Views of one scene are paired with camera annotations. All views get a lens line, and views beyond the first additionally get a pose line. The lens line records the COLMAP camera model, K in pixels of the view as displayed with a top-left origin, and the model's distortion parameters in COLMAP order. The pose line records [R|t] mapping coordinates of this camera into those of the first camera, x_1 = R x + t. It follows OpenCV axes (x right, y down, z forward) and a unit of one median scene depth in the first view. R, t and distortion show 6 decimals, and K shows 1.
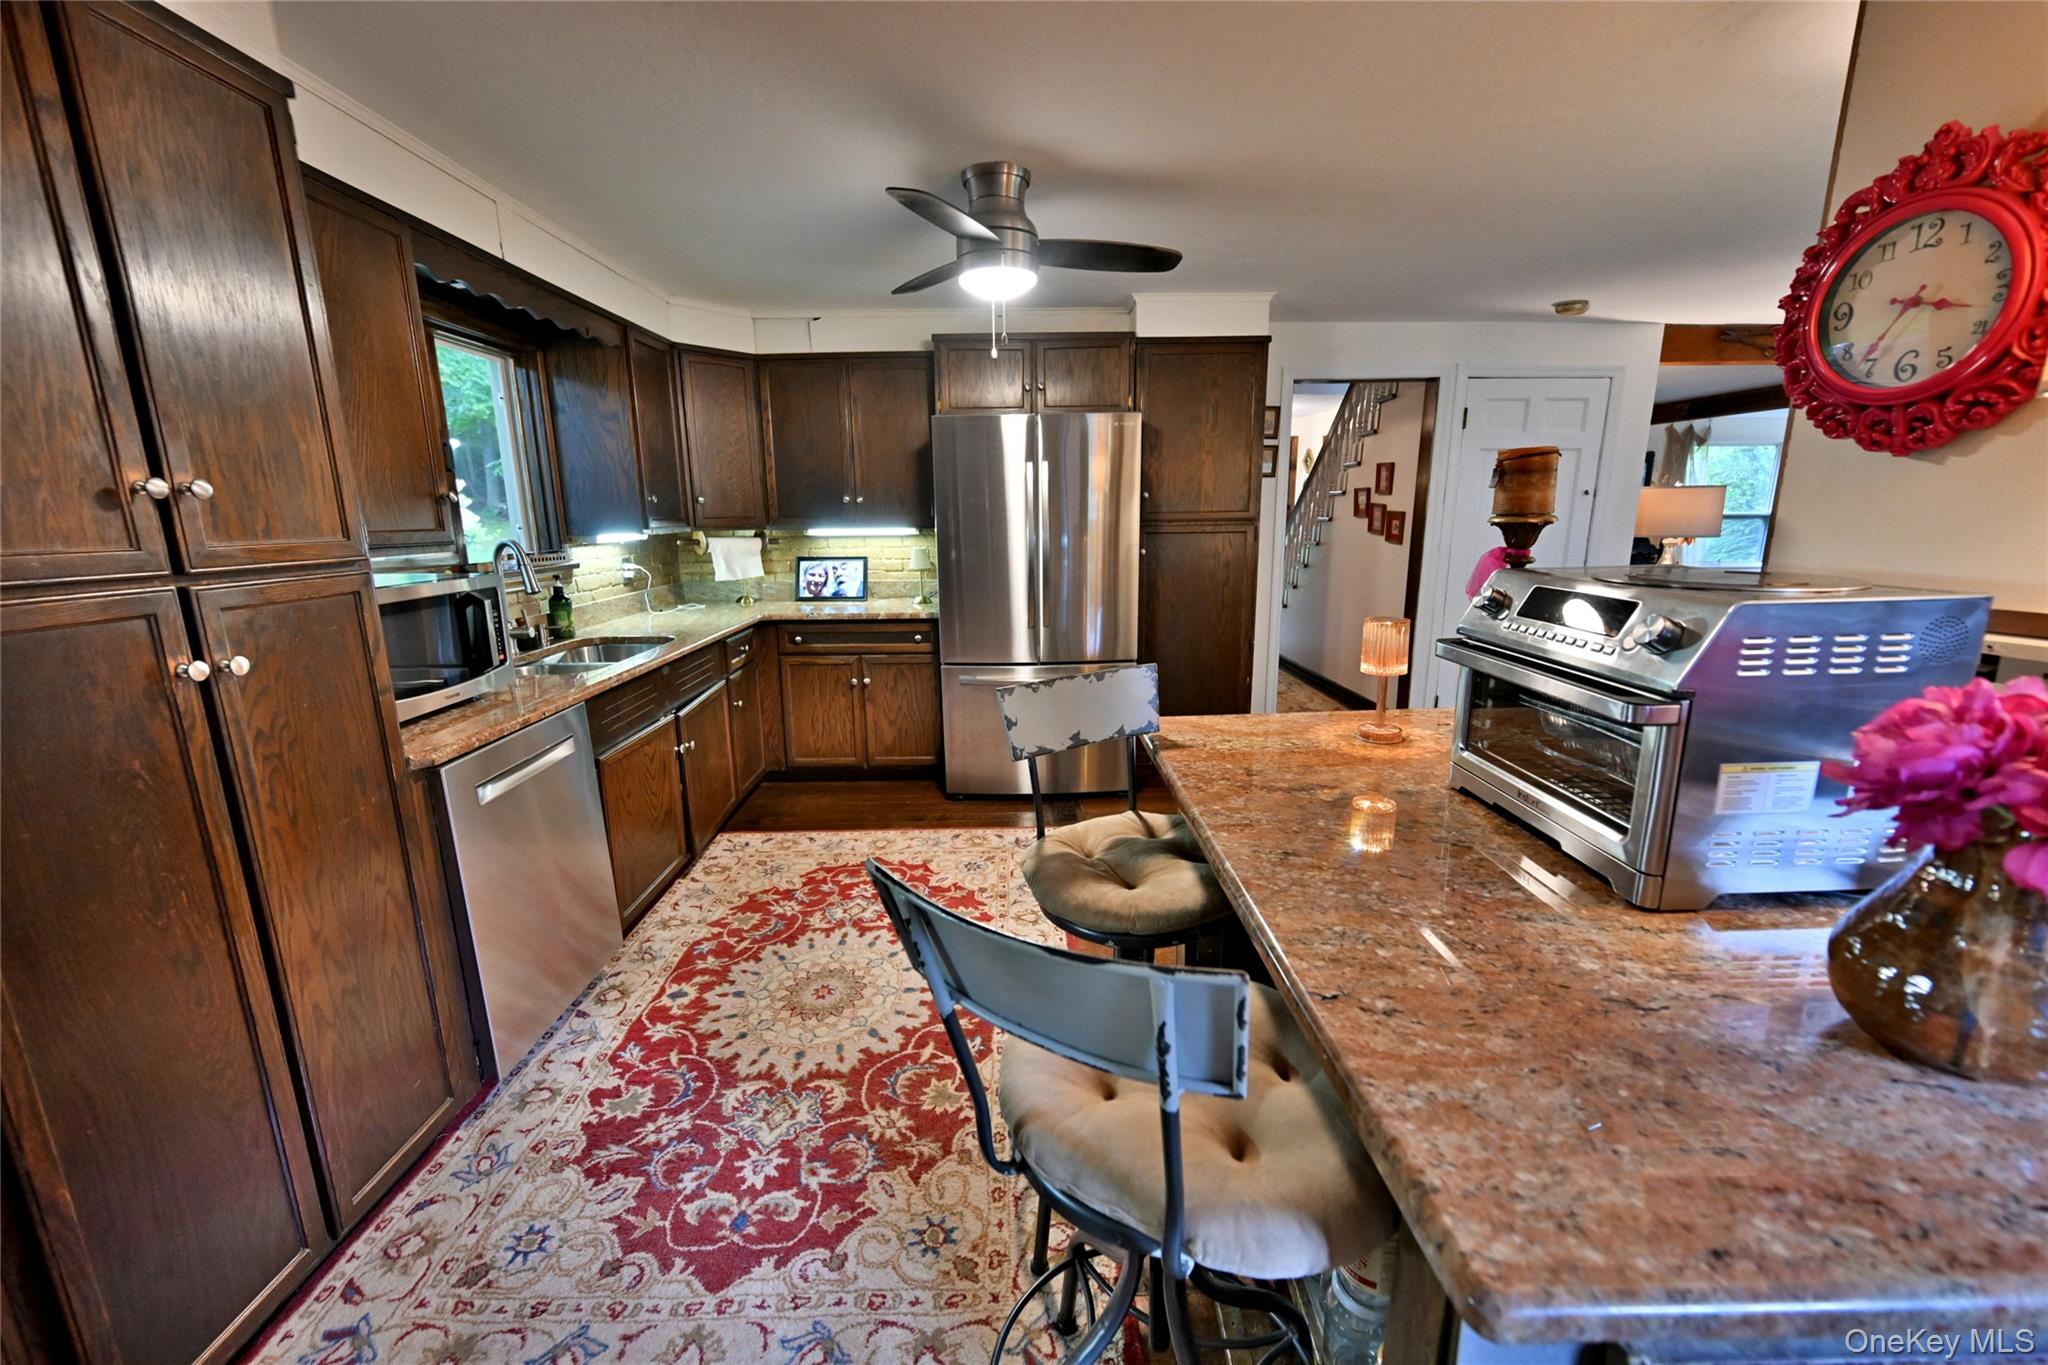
lens RADIAL K [[801.2, 0, 1018.2], [0, 801.2, 679.1], [0, 0, 1]] dist [0.002774, -0.000310]
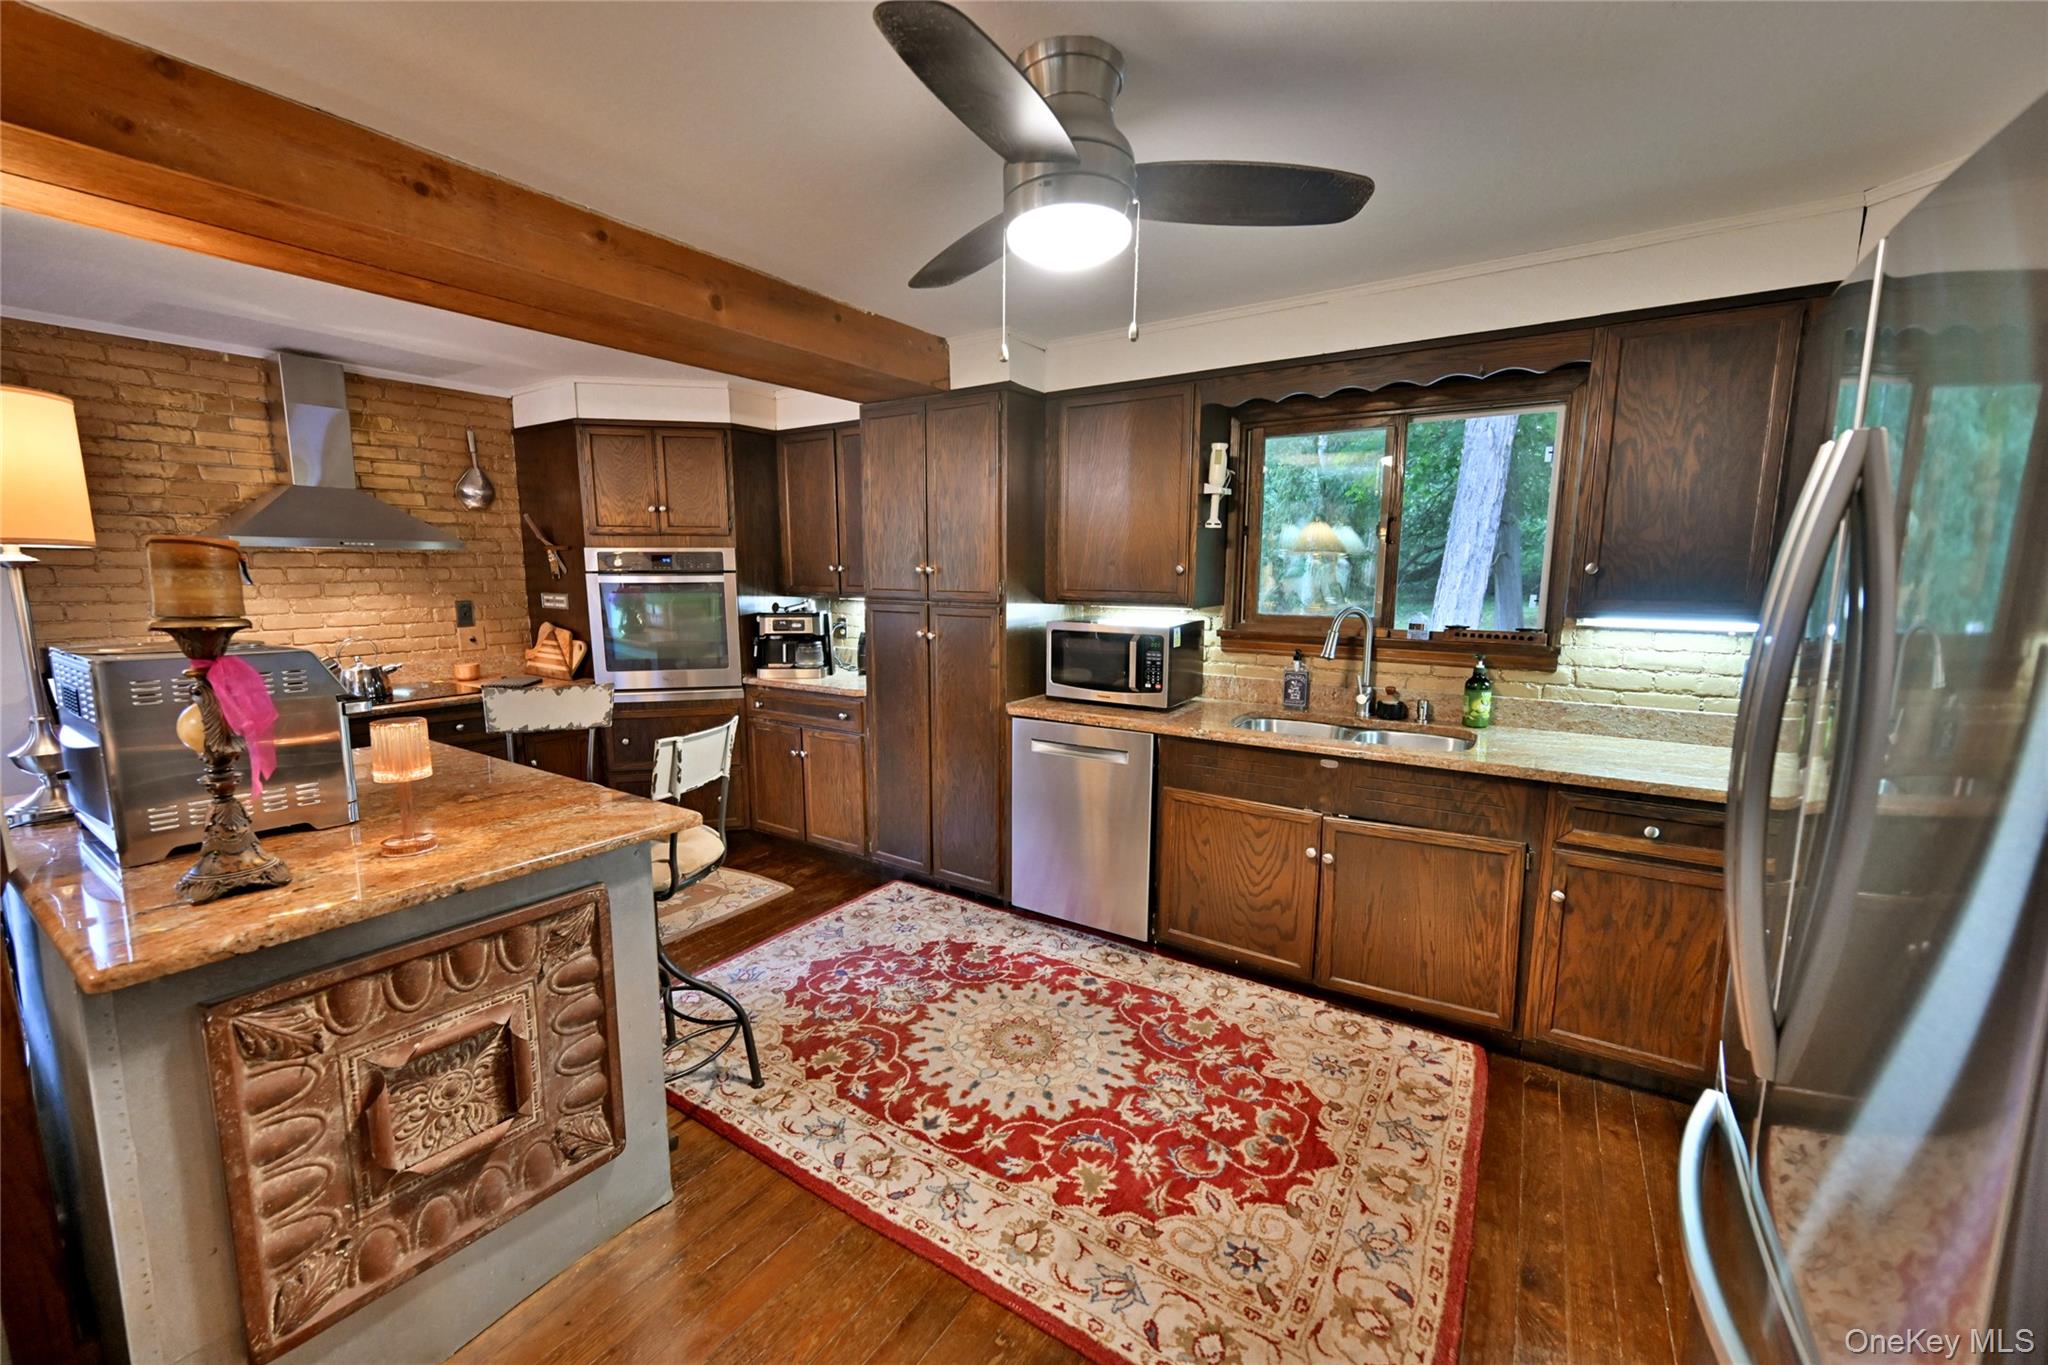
lens RADIAL K [[801.2, 0, 1020.0], [0, 801.2, 686.3], [0, 0, 1]] dist [0.002774, -0.000310]
pose [[-0.558116, 0.134338, -0.818816, 0.650580], [-0.168363, 0.947946, 0.270282, -0.387414], [0.812502, 0.288707, -0.506447, 1.635082]]
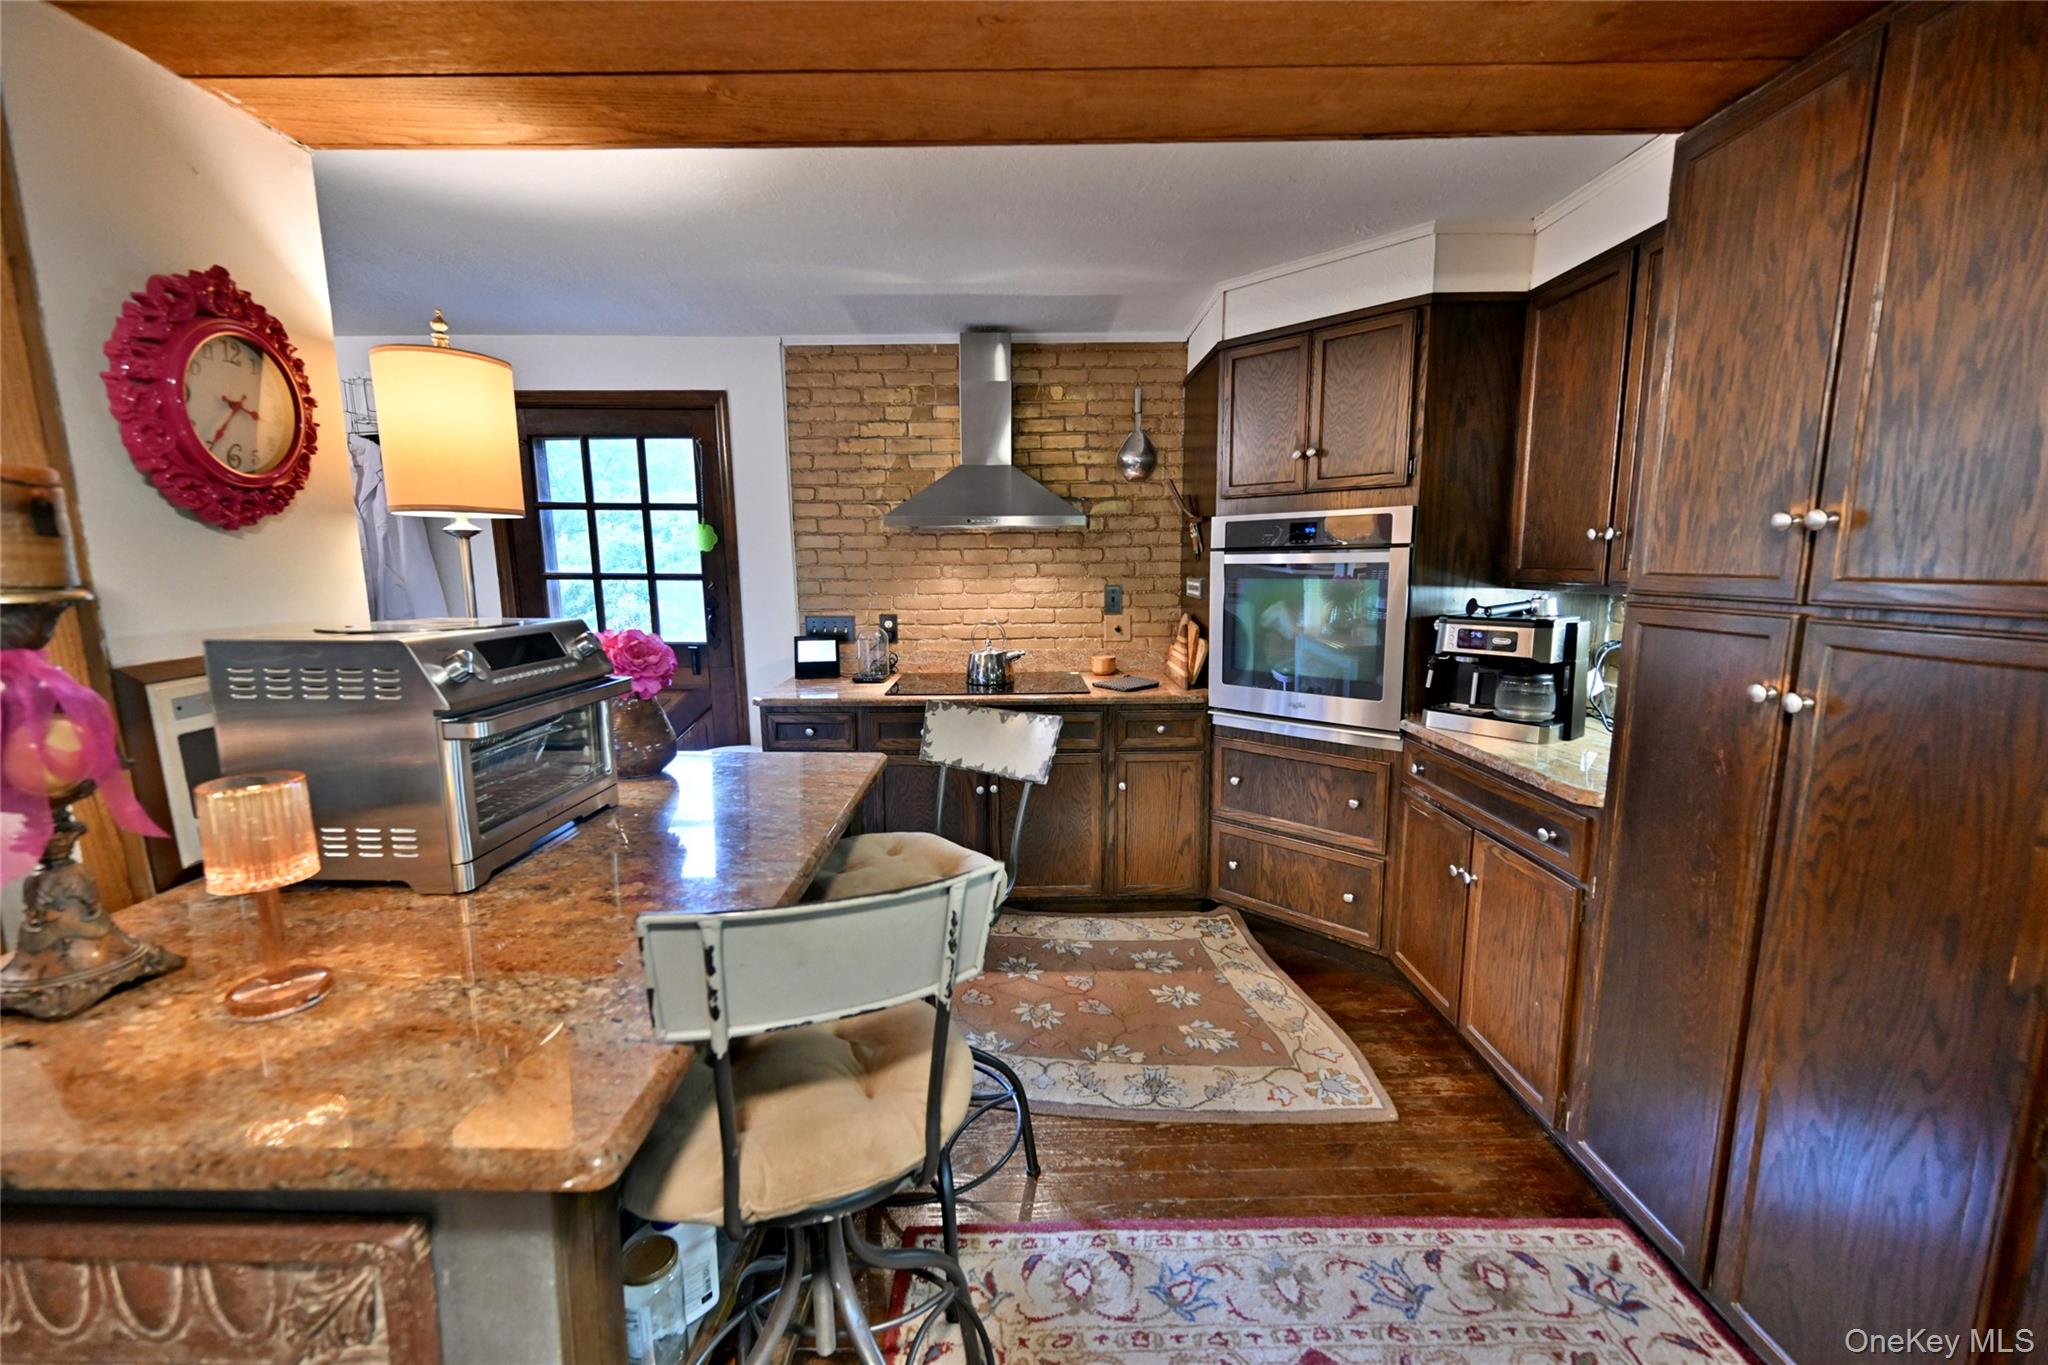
lens RADIAL K [[801.2, 0, 1023.0], [0, 801.2, 683.4], [0, 0, 1]] dist [0.002774, -0.000310]
pose [[-0.999770, 0.020285, 0.006989, -0.037923], [0.021445, 0.934660, 0.354895, -0.248149], [0.000667, 0.354963, -0.934880, 1.176206]]
